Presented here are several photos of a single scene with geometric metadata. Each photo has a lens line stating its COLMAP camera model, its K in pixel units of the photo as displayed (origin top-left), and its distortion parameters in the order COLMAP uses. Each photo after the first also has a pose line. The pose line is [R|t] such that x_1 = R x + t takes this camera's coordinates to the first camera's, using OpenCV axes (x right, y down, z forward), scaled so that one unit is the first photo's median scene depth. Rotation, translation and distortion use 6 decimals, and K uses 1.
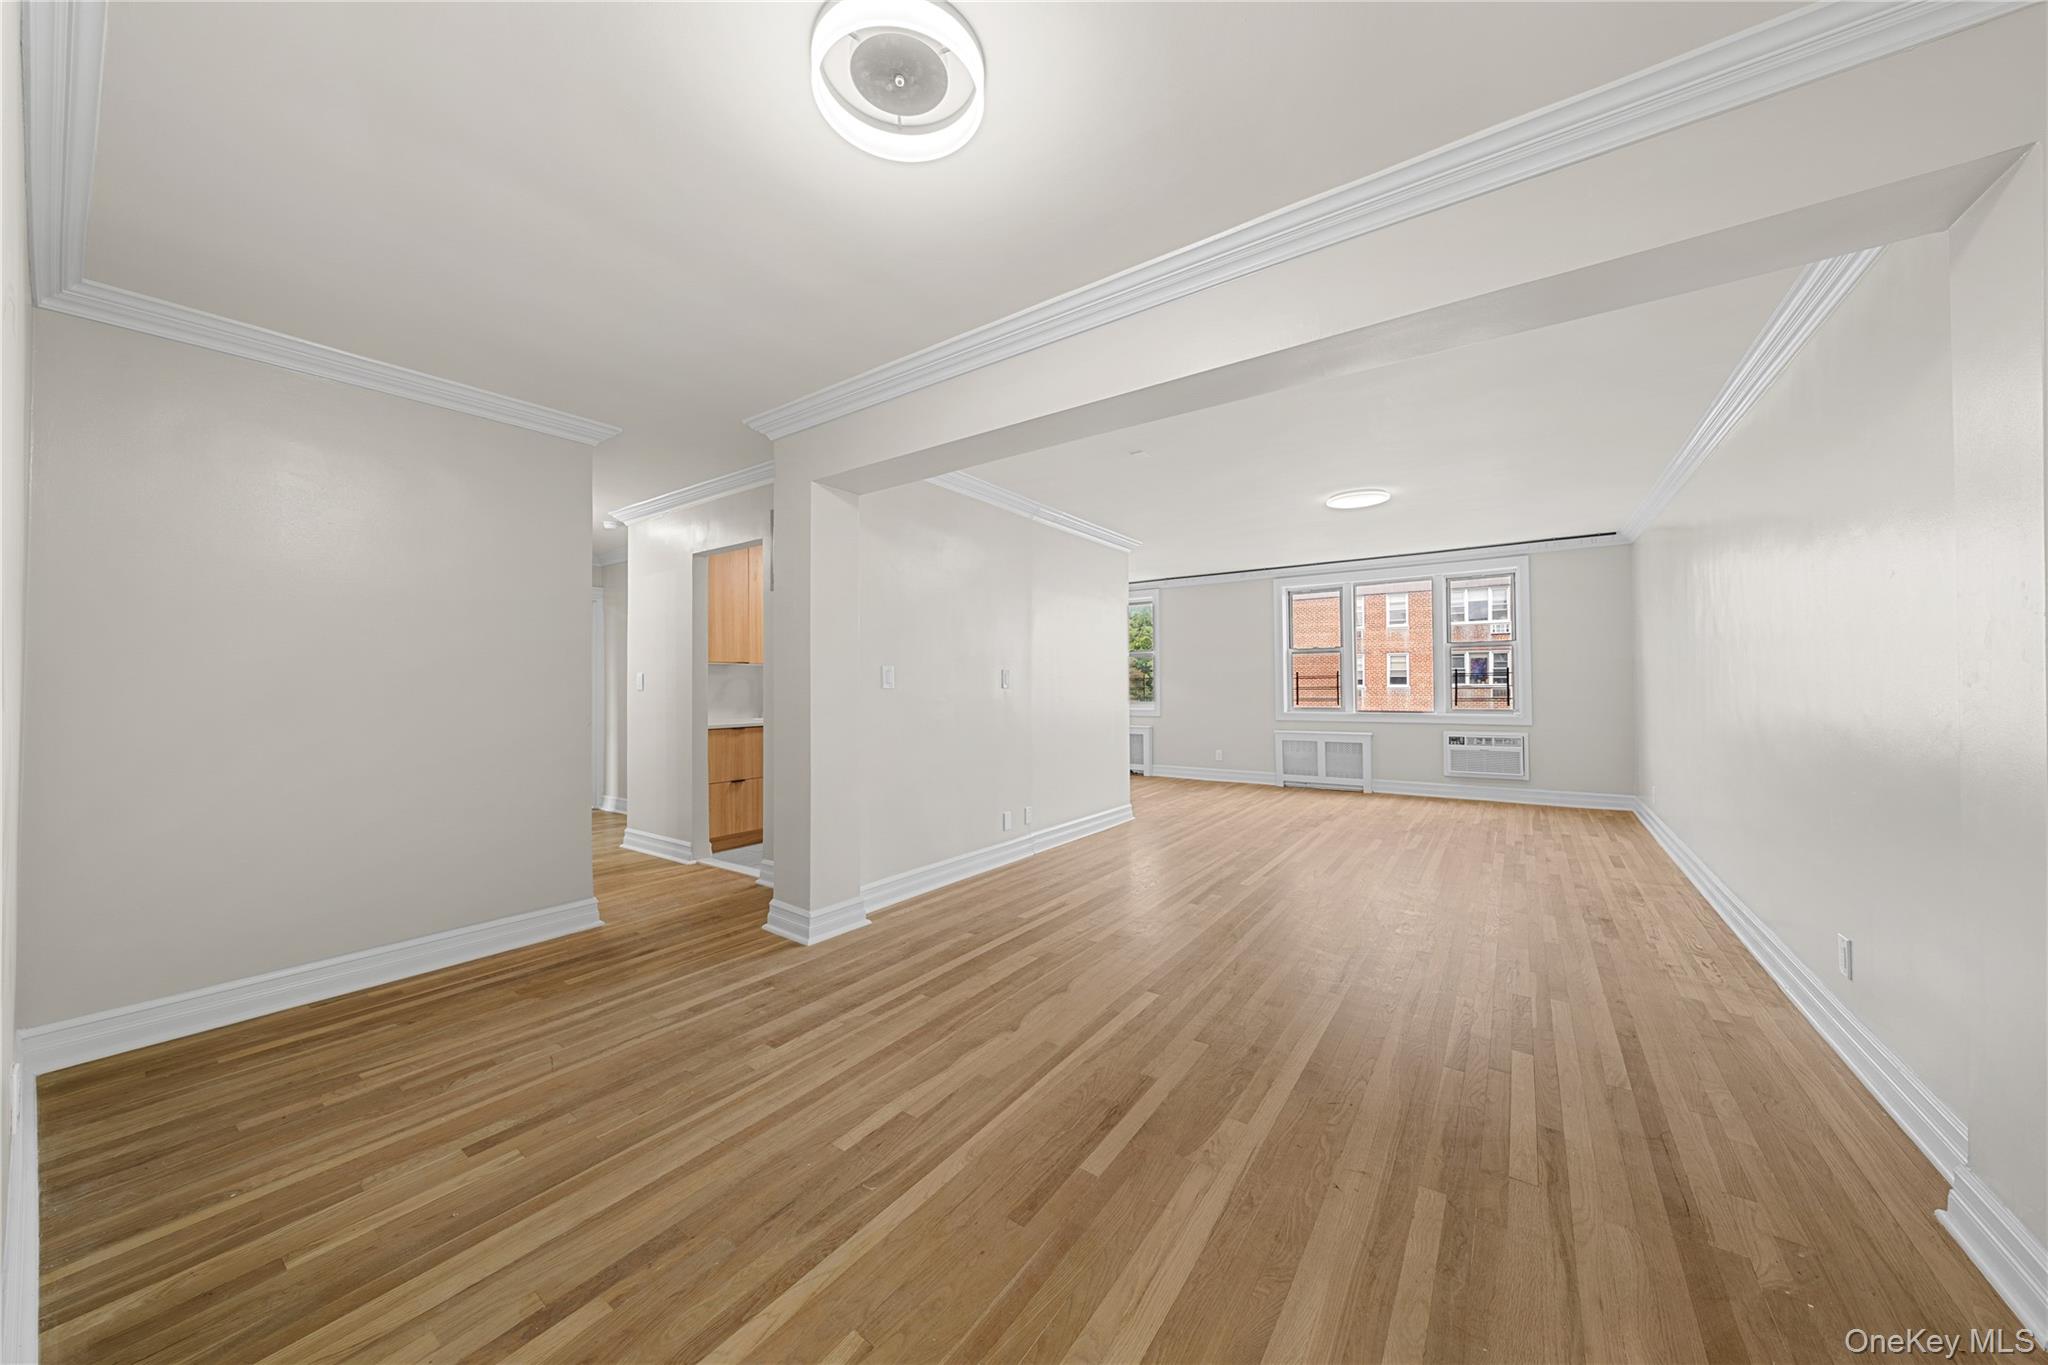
lens RADIAL K [[695.6, 0, 1031.3], [0, 695.6, 675.0], [0, 0, 1]] dist [-0.000532, 0.000297]
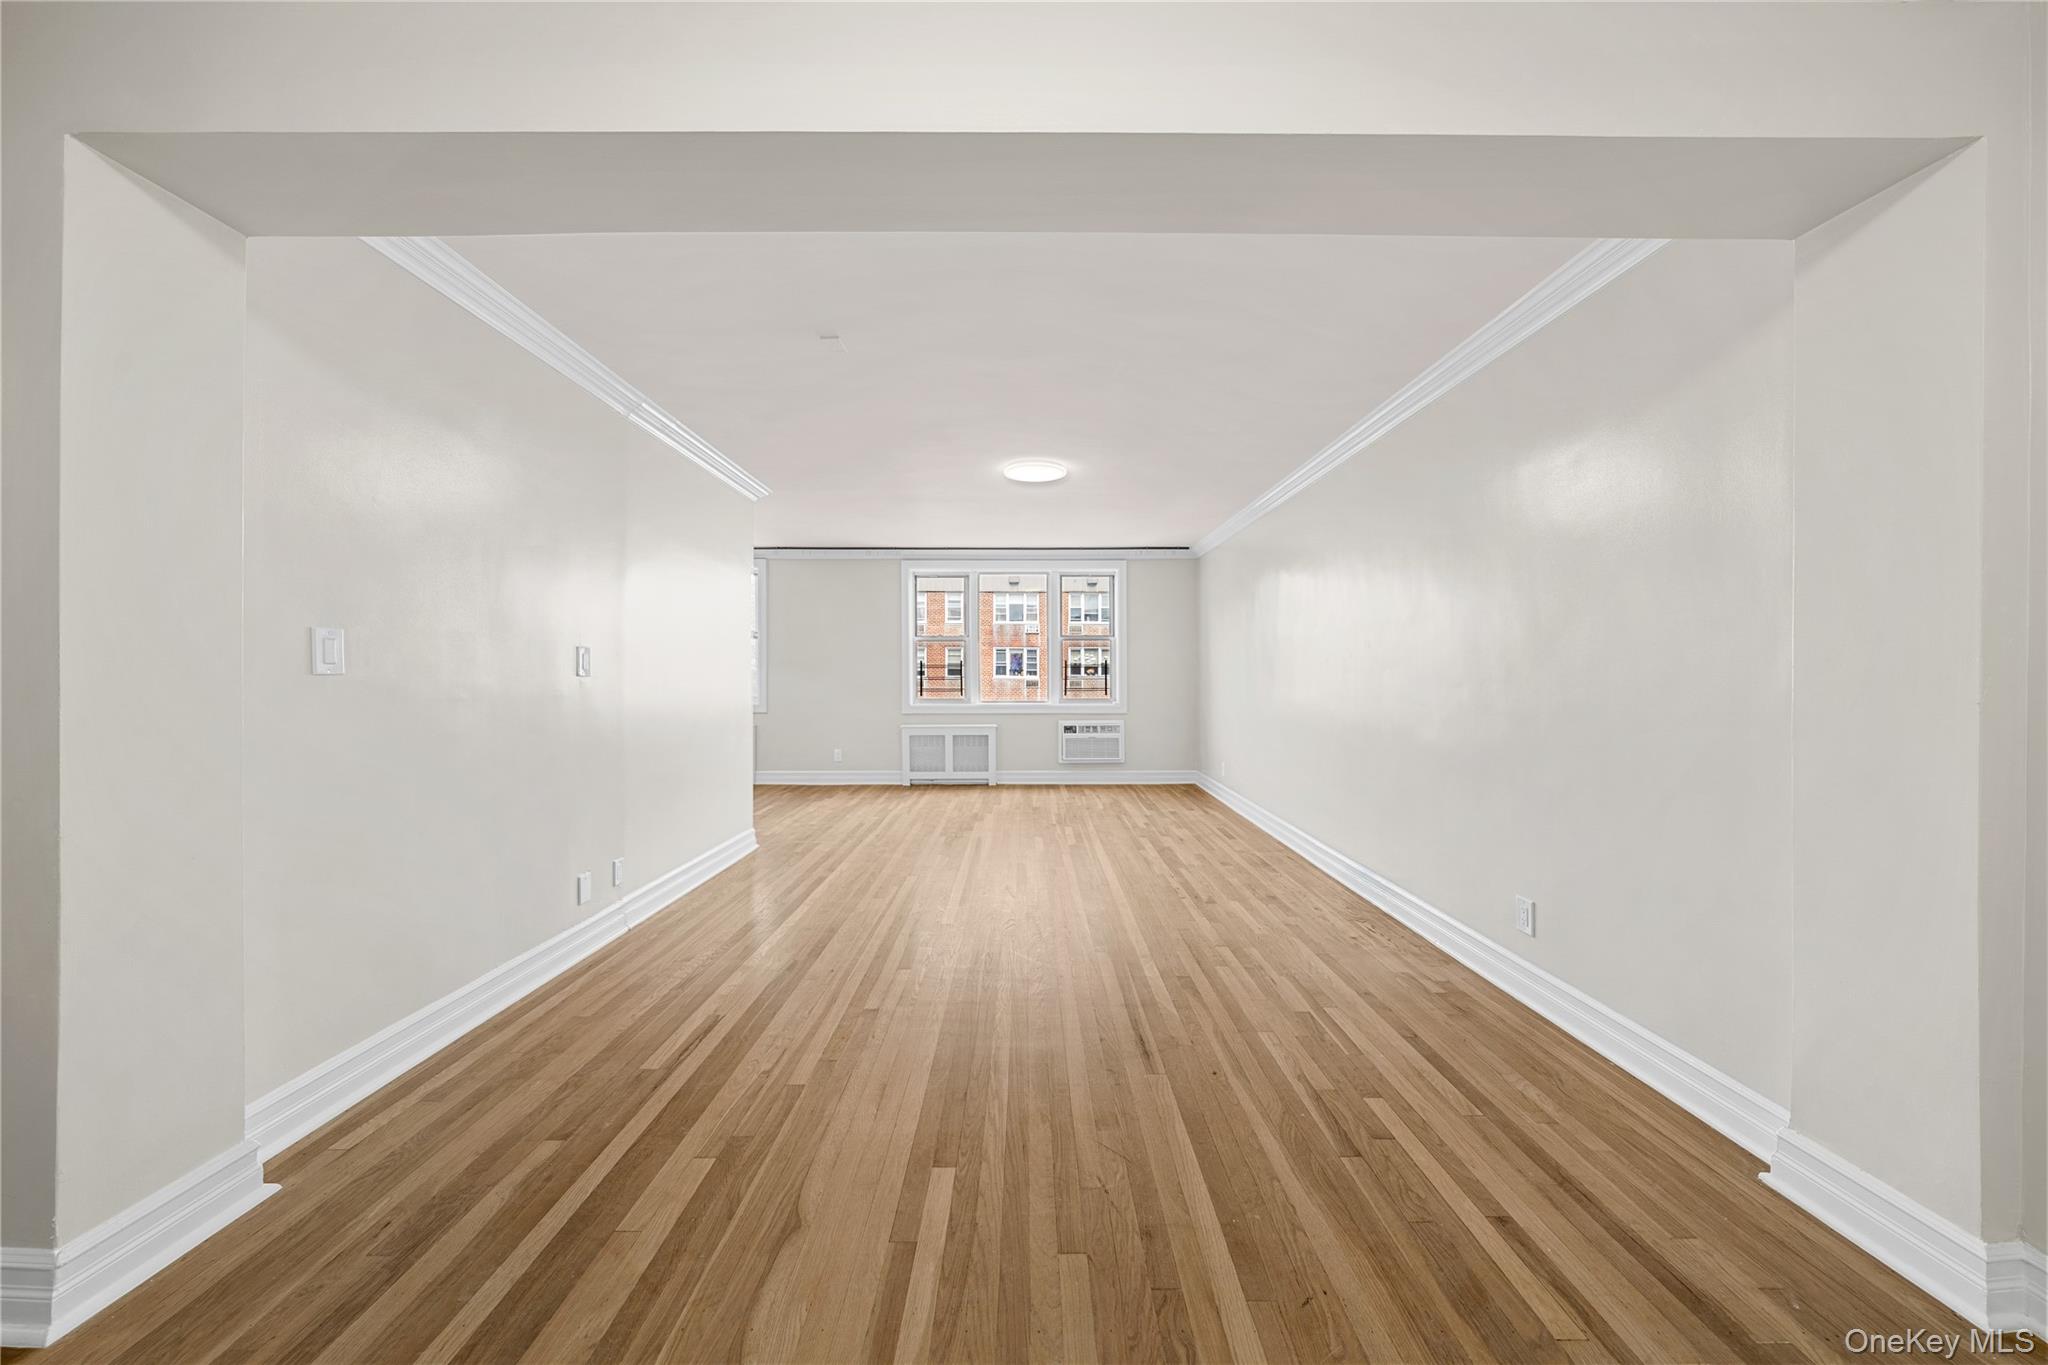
lens RADIAL K [[695.6, 0, 1031.3], [0, 695.6, 675.0], [0, 0, 1]] dist [-0.000532, 0.000297]
pose [[0.814283, 0.007789, 0.580416, -0.070085], [-0.015696, 0.999840, 0.008604, 0.005865], [-0.580256, -0.016116, 0.814274, 0.254510]]
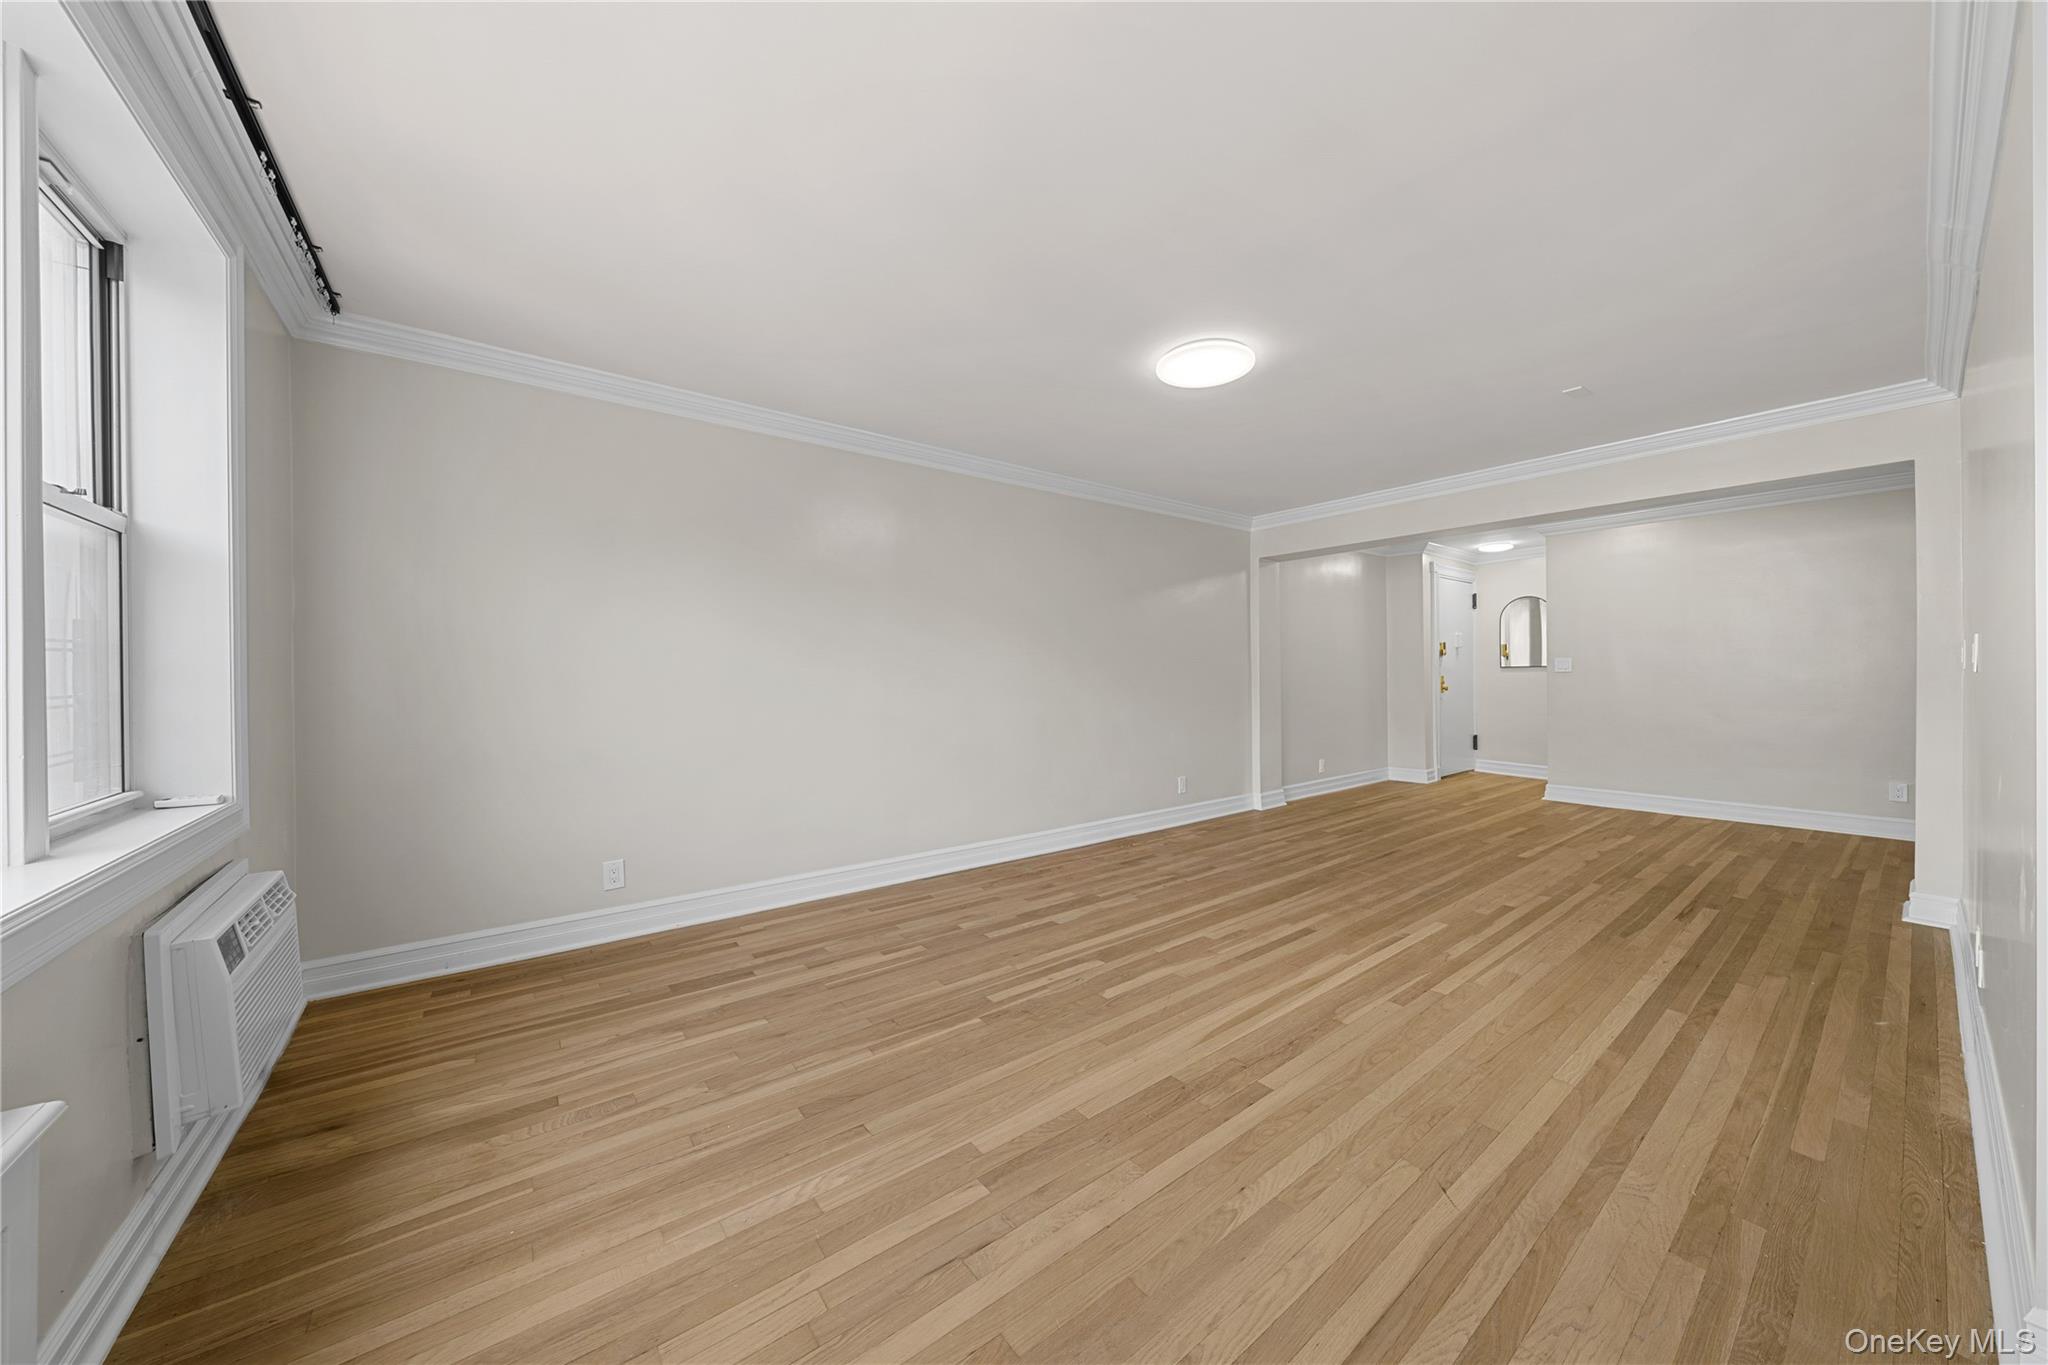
lens RADIAL K [[695.6, 0, 1031.3], [0, 695.6, 675.0], [0, 0, 1]] dist [-0.000532, 0.000297]
pose [[-0.956291, 0.009720, 0.292256, 0.446131], [0.006857, 0.999918, -0.010819, 0.018979], [-0.292337, -0.008342, -0.956279, 1.629207]]
